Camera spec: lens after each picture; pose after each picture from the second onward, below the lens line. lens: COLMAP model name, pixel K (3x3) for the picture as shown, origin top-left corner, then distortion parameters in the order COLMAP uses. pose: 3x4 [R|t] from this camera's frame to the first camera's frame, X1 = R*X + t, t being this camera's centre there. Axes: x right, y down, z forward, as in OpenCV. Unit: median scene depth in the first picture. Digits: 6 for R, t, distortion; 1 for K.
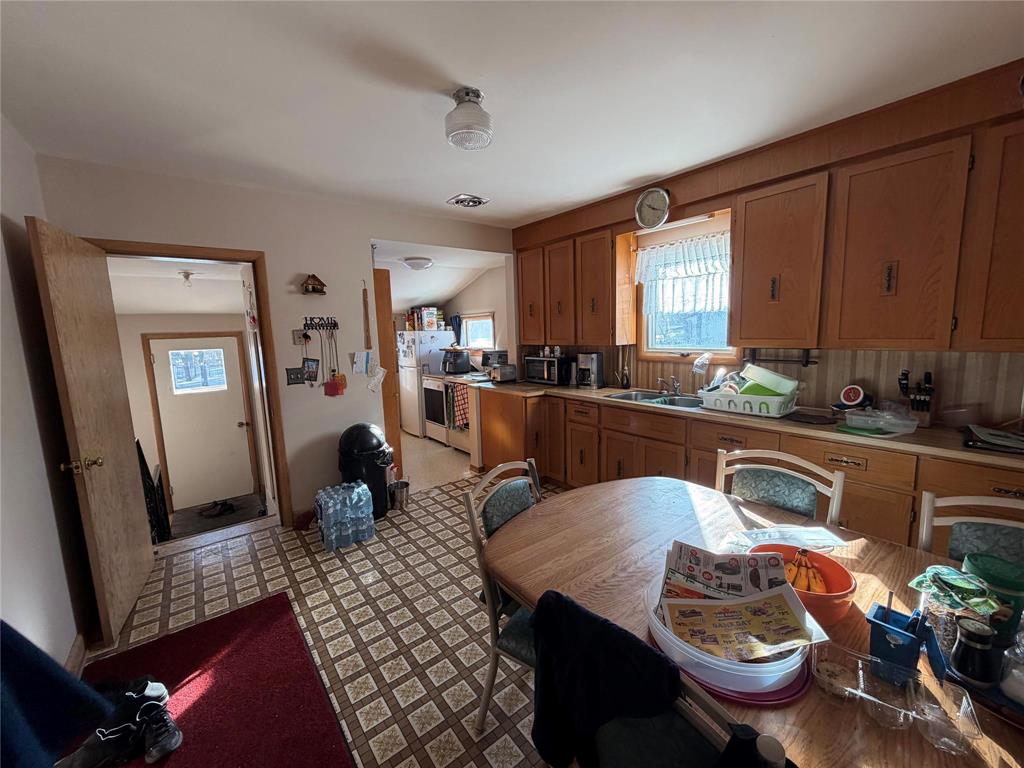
lens RADIAL K [[406.6, 0, 512.0], [0, 406.6, 383.9], [0, 0, 1]] dist [-0.002766, -0.000115]
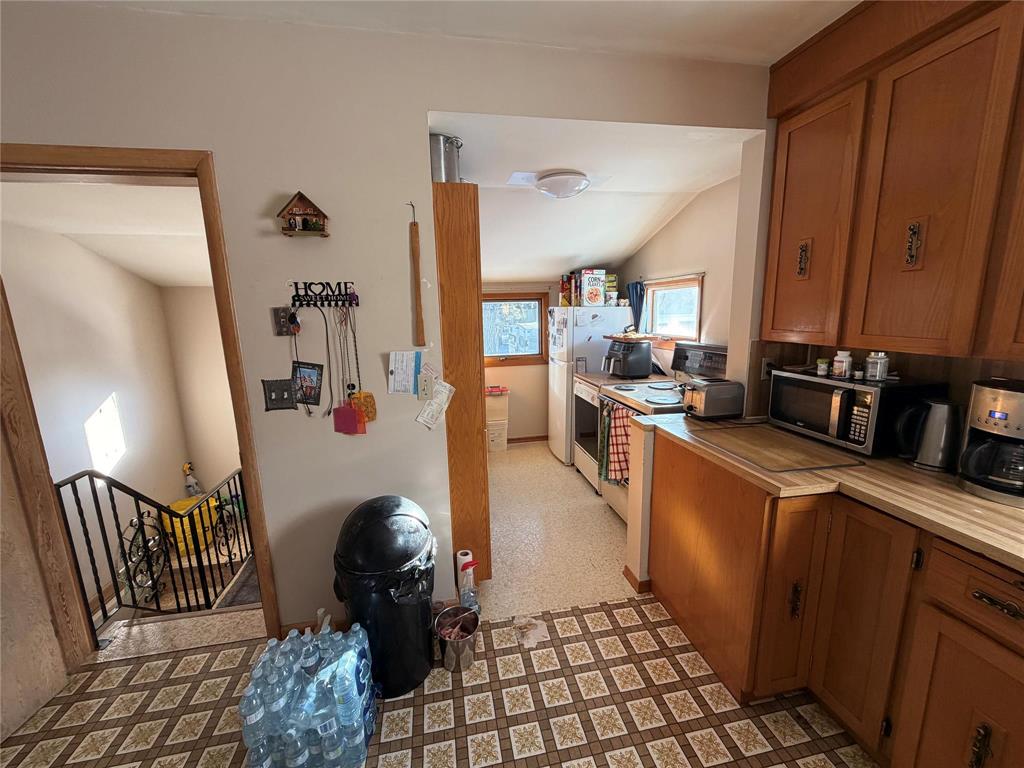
lens RADIAL K [[406.6, 0, 507.0], [0, 406.6, 383.7], [0, 0, 1]] dist [-0.002766, -0.000115]
pose [[0.884068, 0.092427, -0.458128, -0.017777], [-0.063120, 0.994881, 0.078911, -0.064456], [0.463077, -0.040845, 0.885376, 0.454402]]
